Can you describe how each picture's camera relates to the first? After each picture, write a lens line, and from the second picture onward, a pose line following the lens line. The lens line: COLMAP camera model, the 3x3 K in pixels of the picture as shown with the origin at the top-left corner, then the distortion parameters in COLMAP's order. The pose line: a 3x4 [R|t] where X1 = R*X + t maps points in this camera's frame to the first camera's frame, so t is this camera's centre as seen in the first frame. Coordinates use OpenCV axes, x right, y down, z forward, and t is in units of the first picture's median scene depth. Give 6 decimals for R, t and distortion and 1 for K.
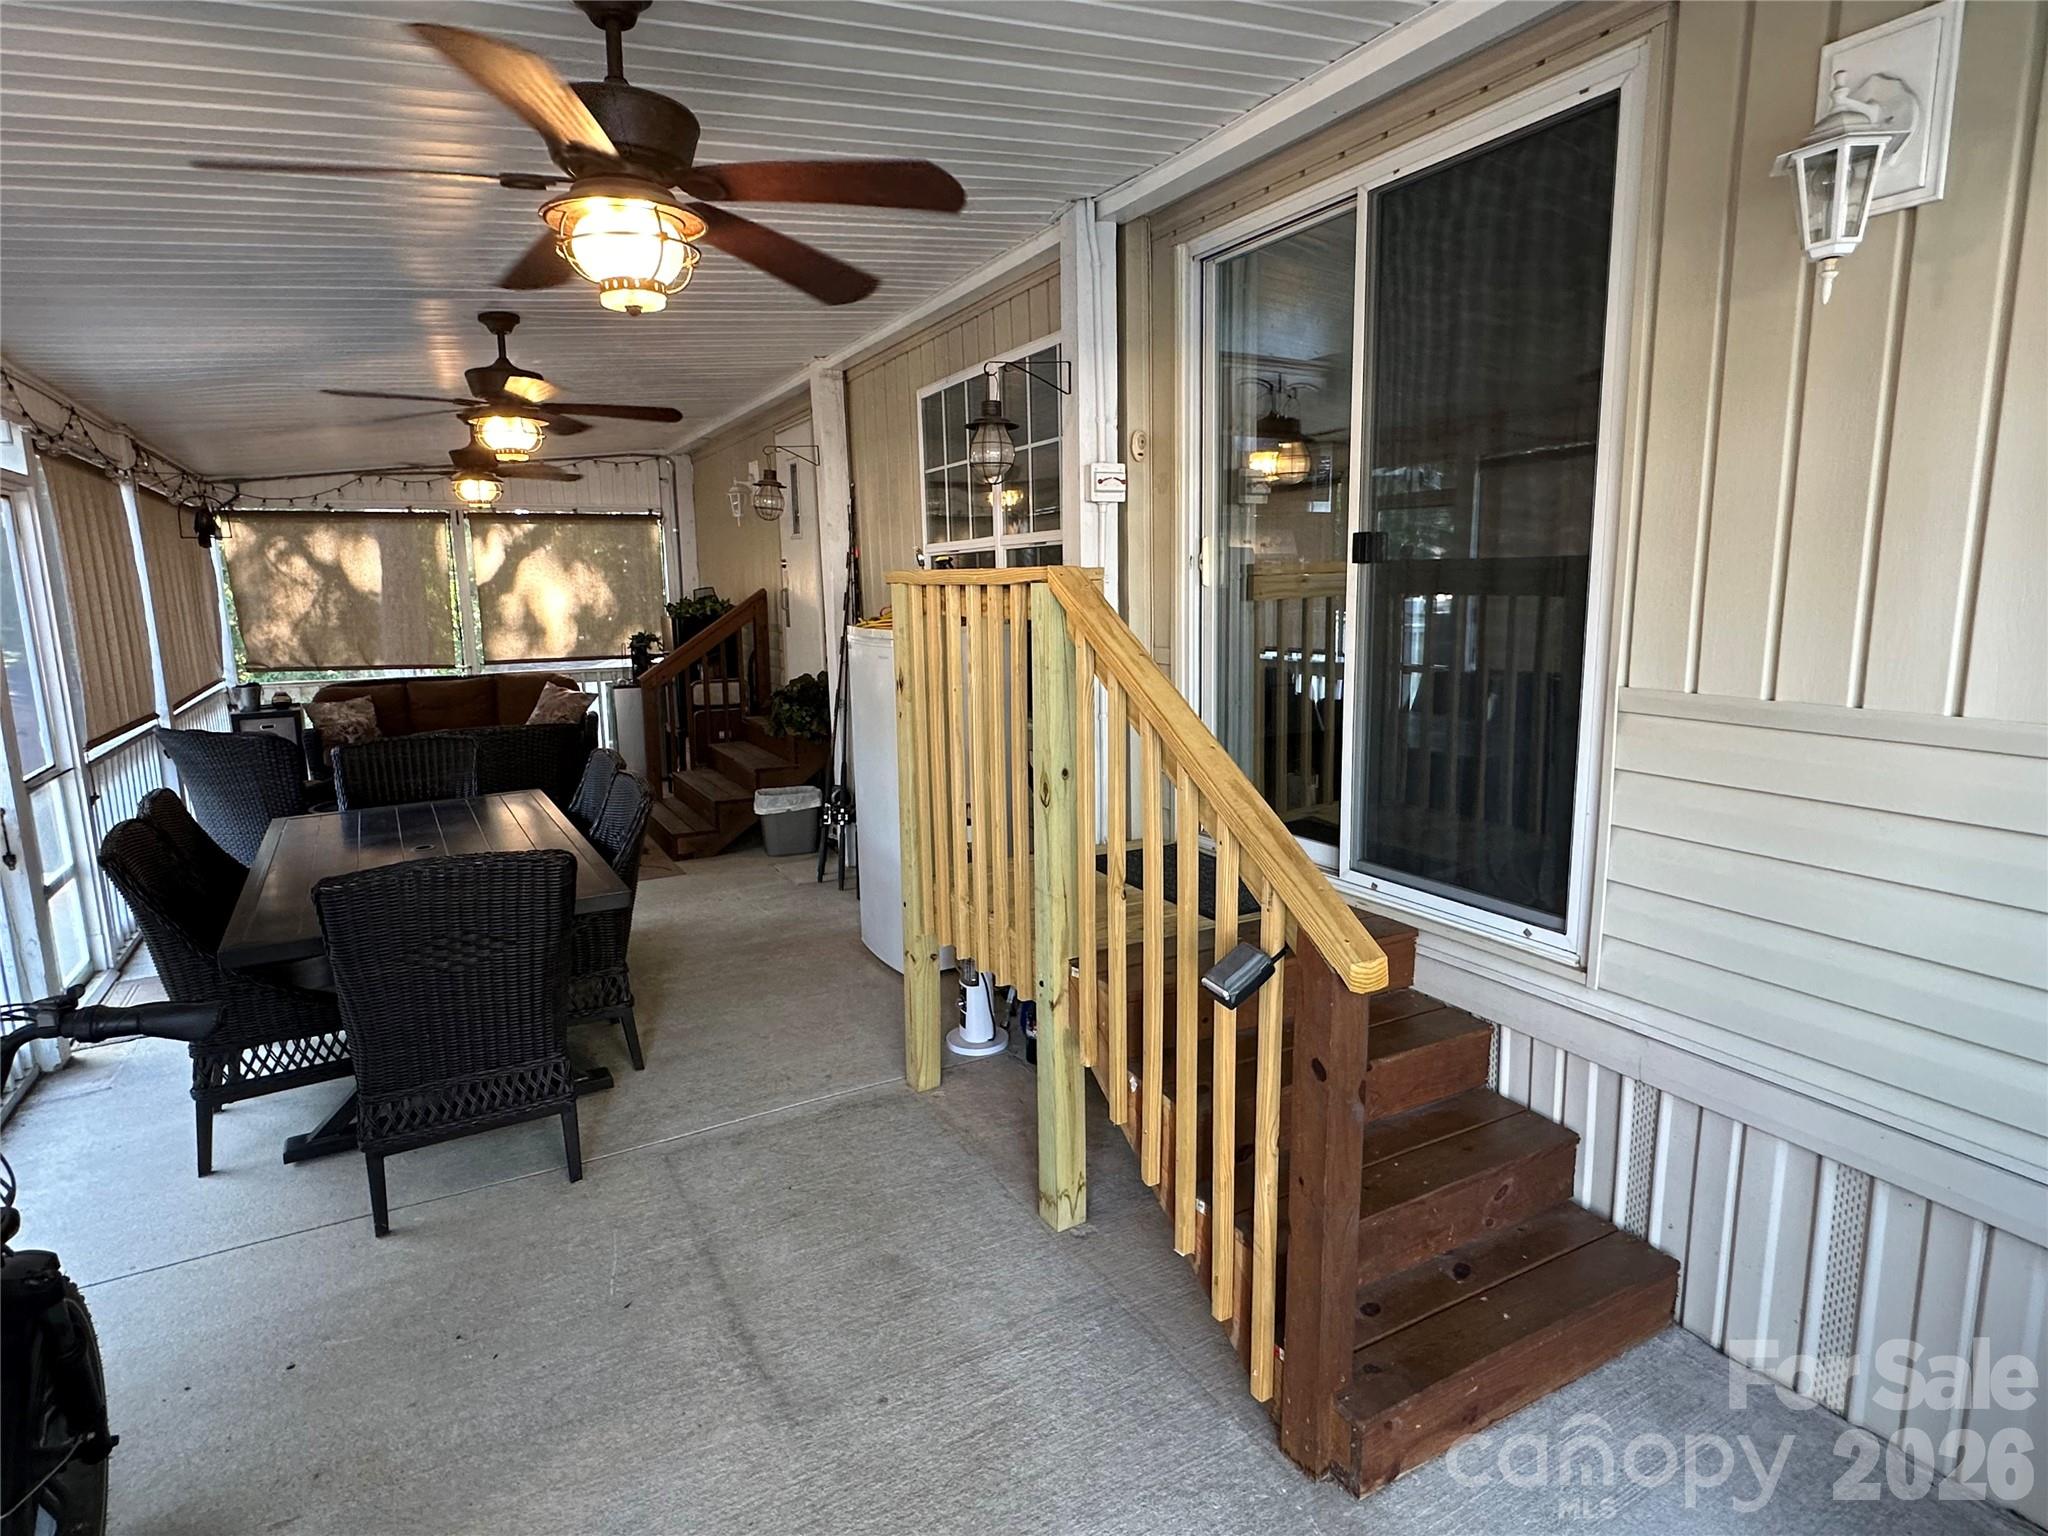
lens RADIAL K [[1097.6, 0, 1024.0], [0, 1097.6, 768.0], [0, 0, 1]] dist [0.000989, -0.000750]
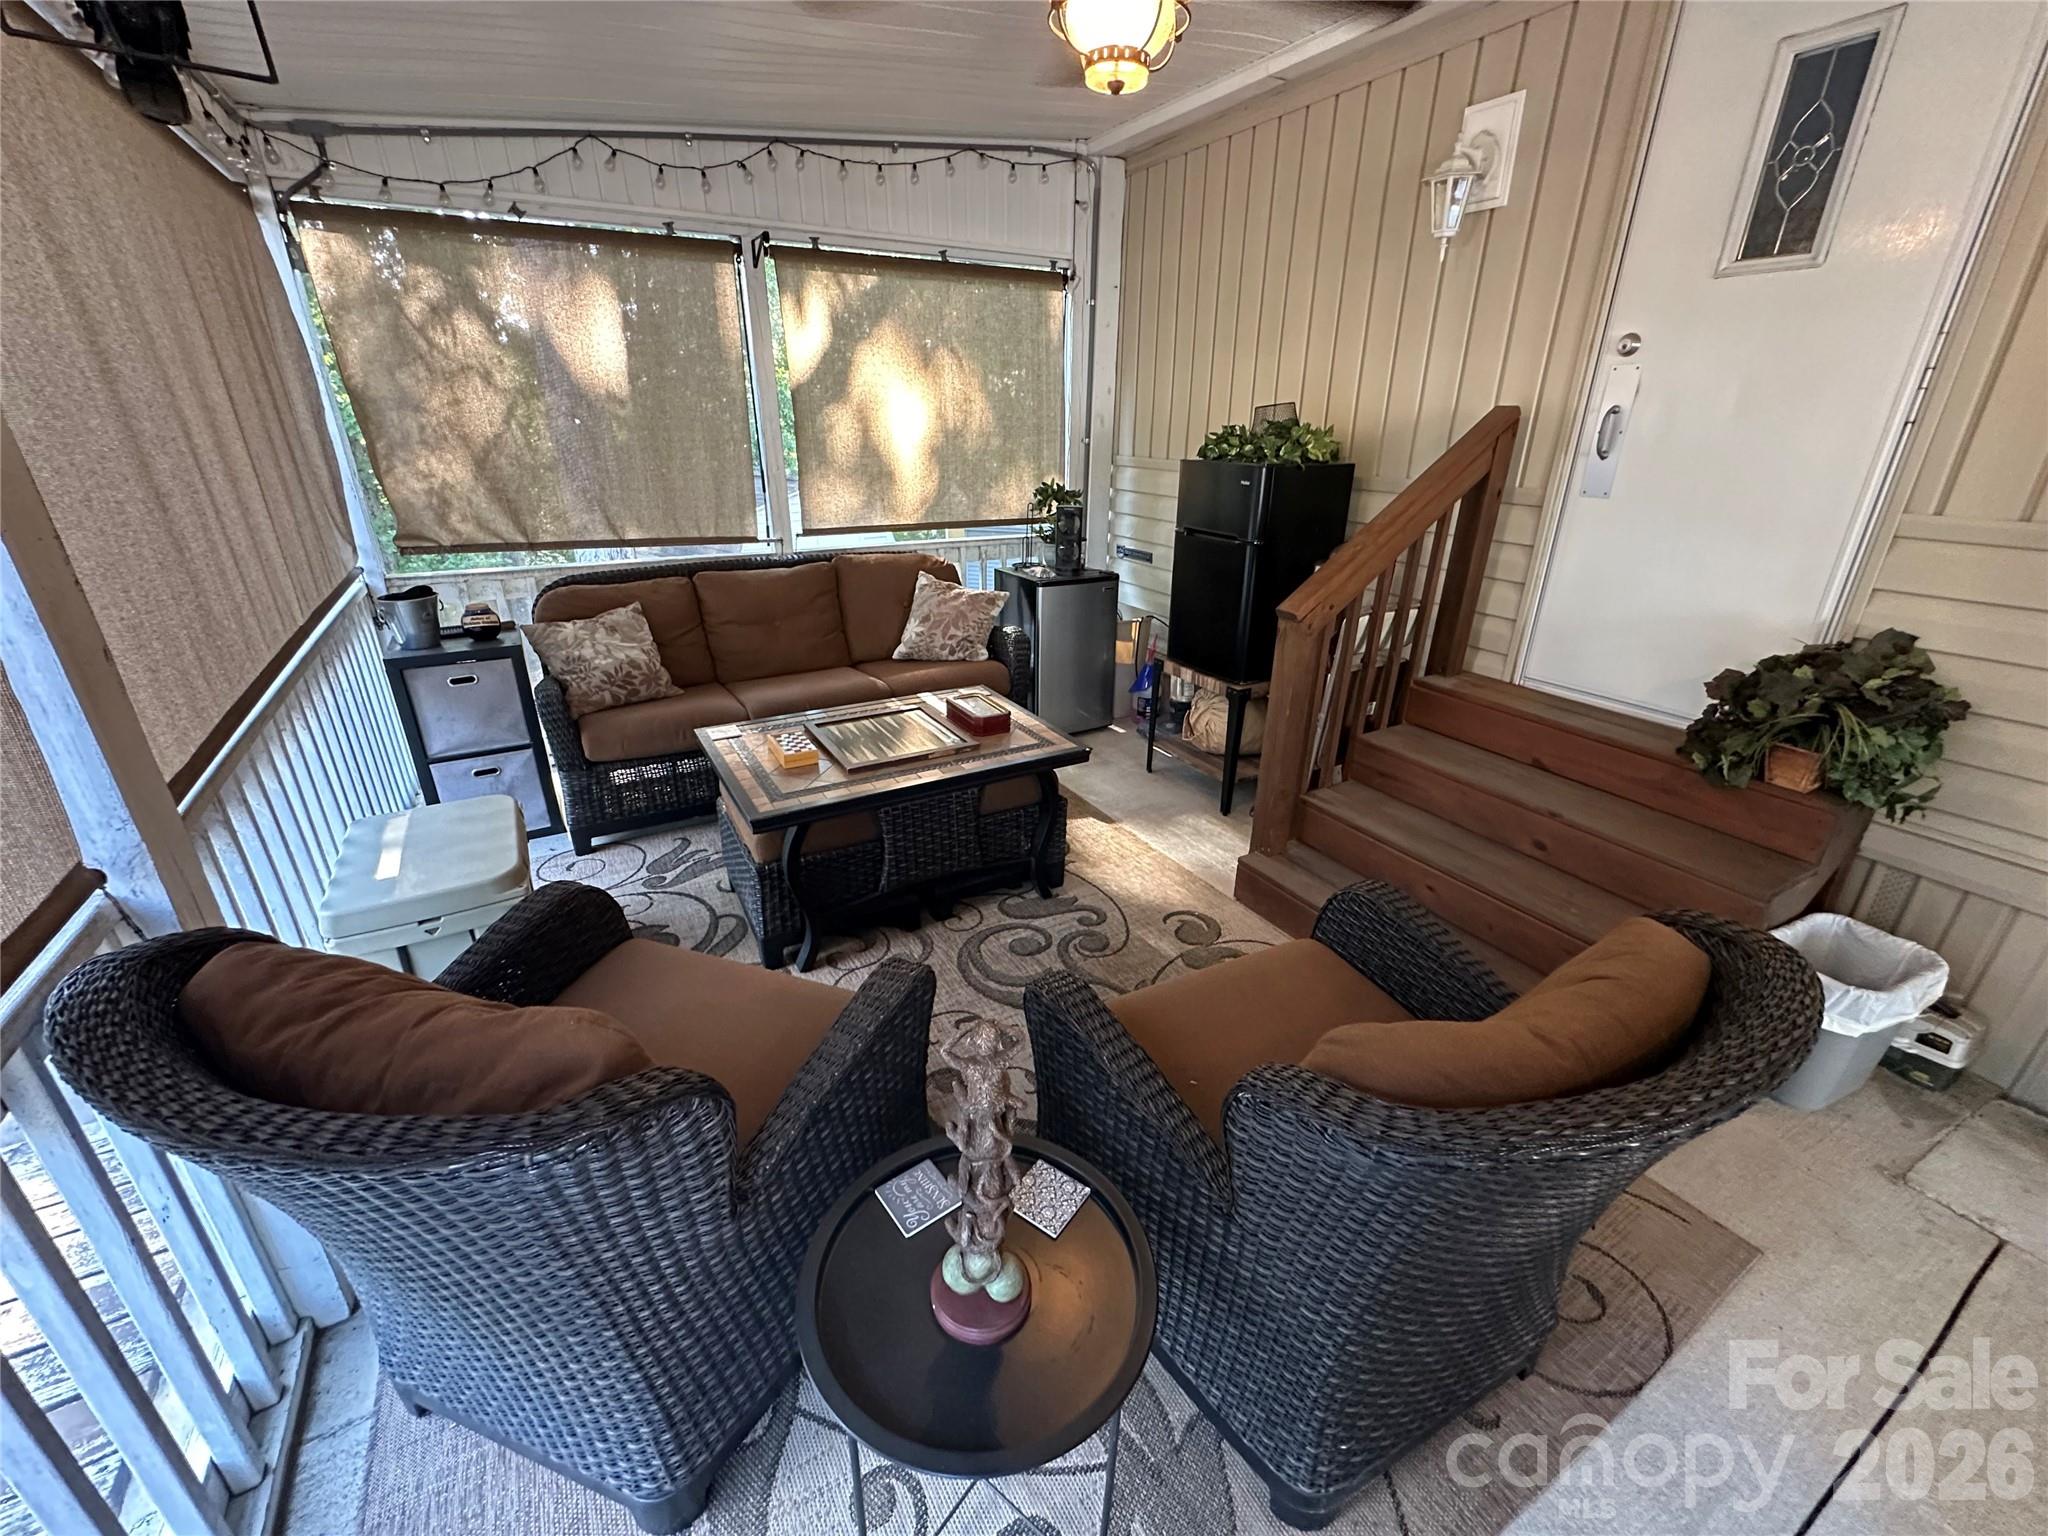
lens RADIAL K [[854.5, 0, 1043.3], [0, 854.5, 776.3], [0, 0, 1]] dist [-0.008653, 0.000464]
pose [[0.999527, 0.013884, 0.027433, -0.405118], [-0.019837, 0.972898, 0.230381, -0.083063], [-0.023491, -0.230816, 0.972714, 0.565873]]
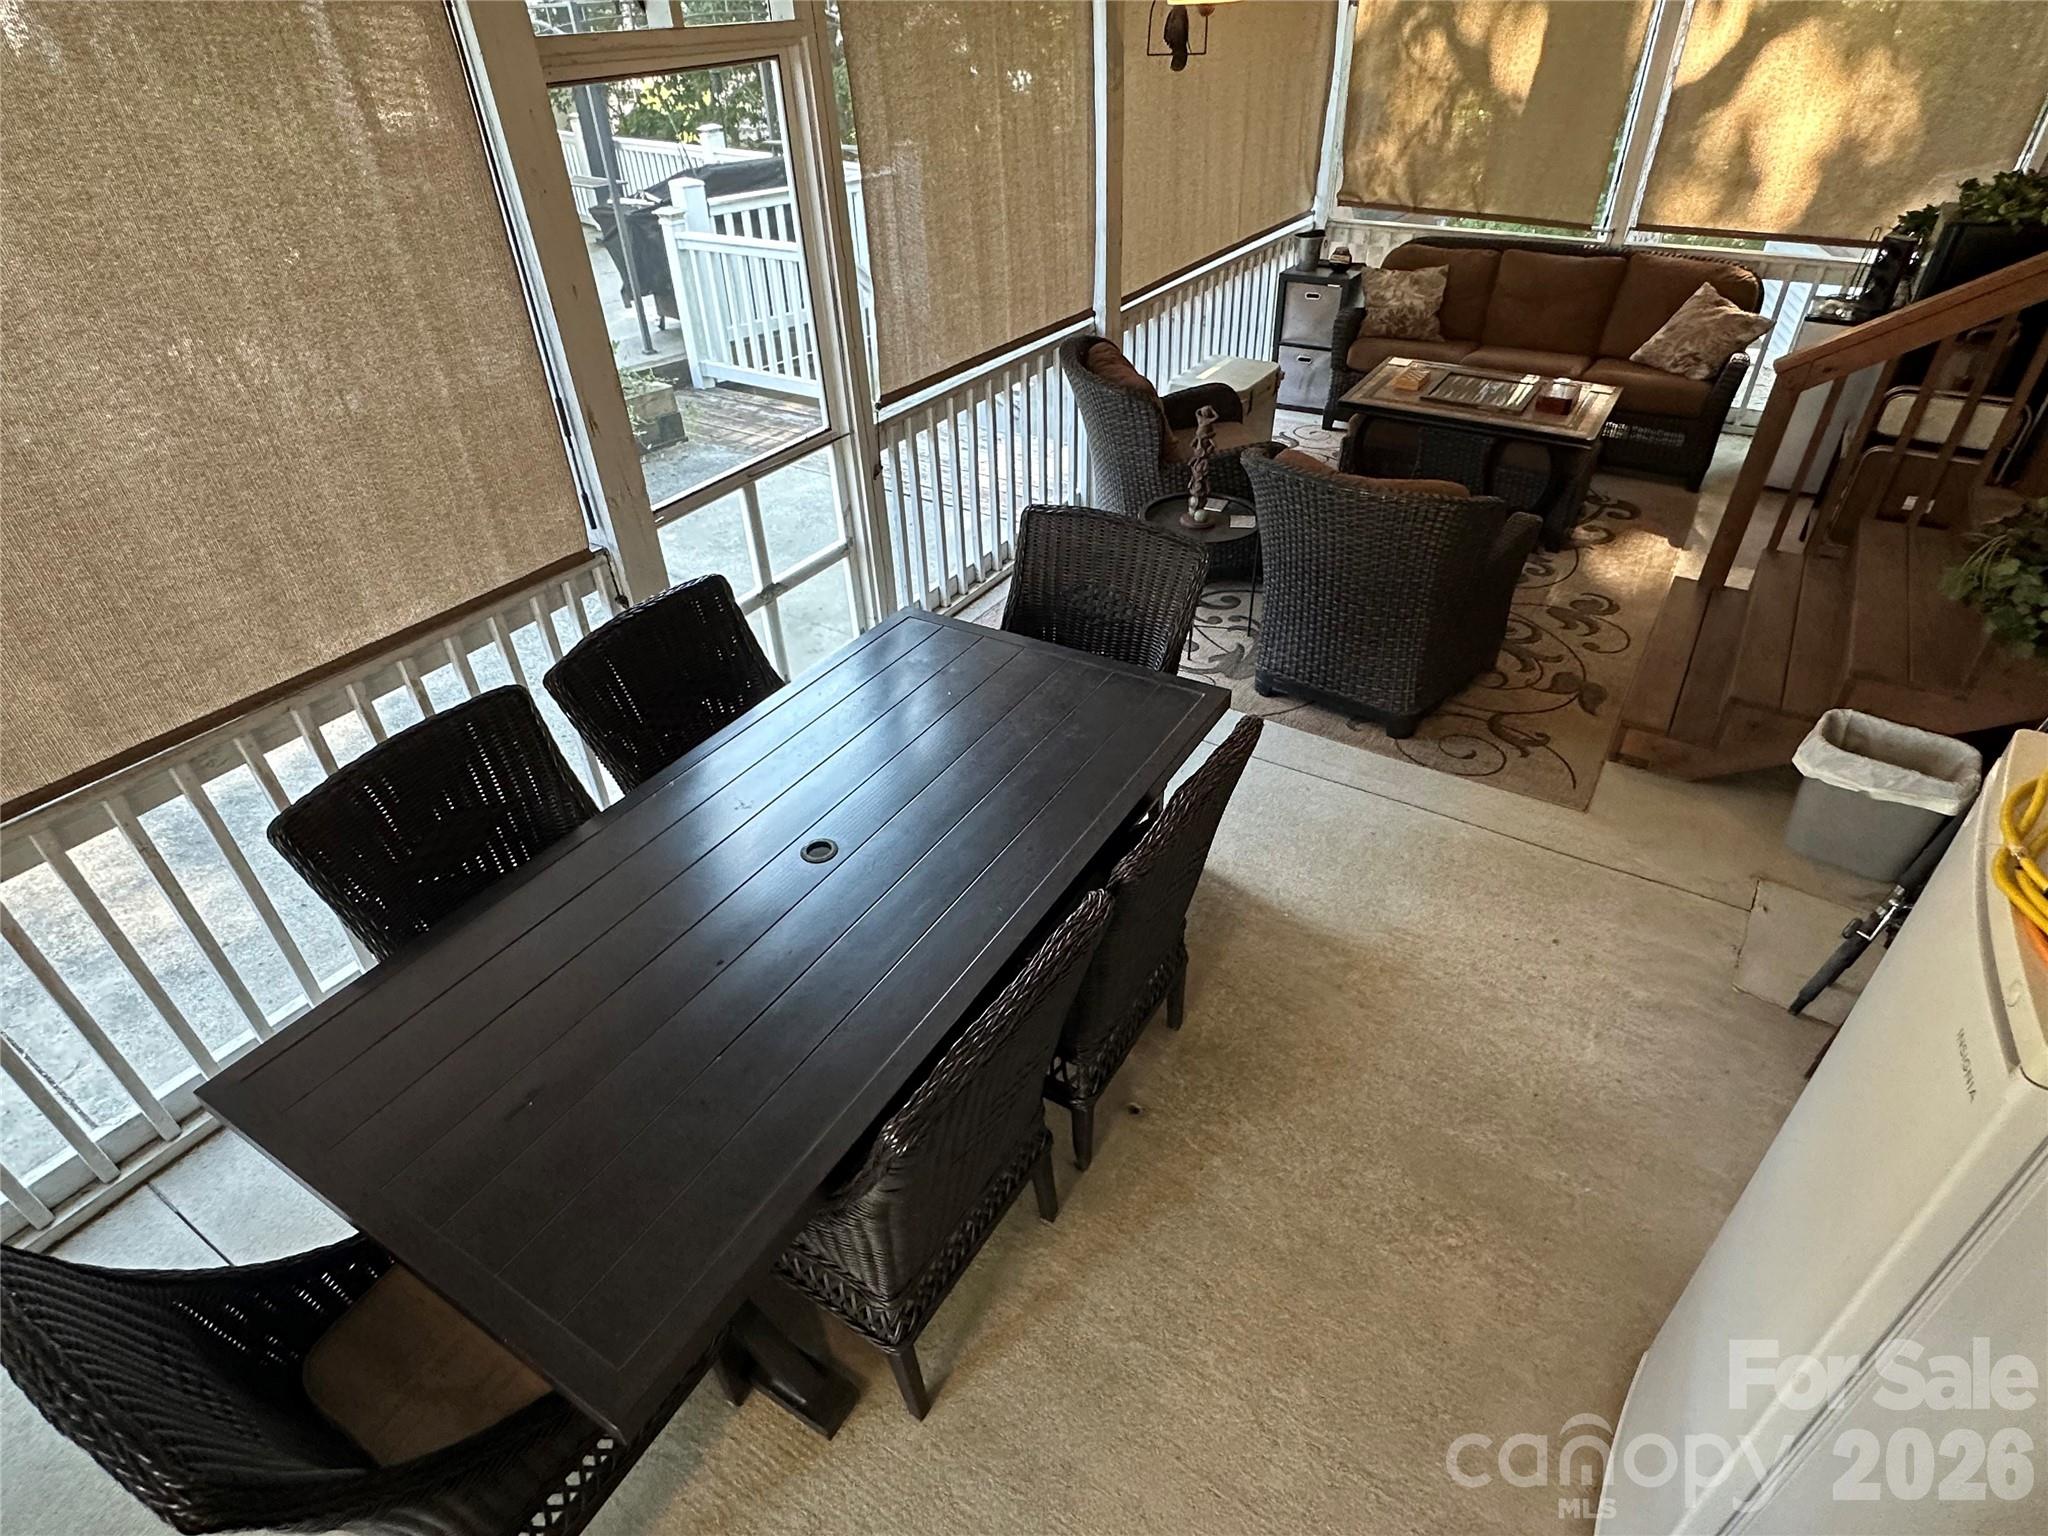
lens RADIAL K [[1097.6, 0, 1024.0], [0, 1097.6, 768.0], [0, 0, 1]] dist [0.000989, -0.000750]
pose [[0.478733, 0.515721, -0.710525, -0.045674], [-0.135451, 0.842987, 0.520602, -0.125182], [0.867449, -0.152988, 0.473420, 0.362427]]
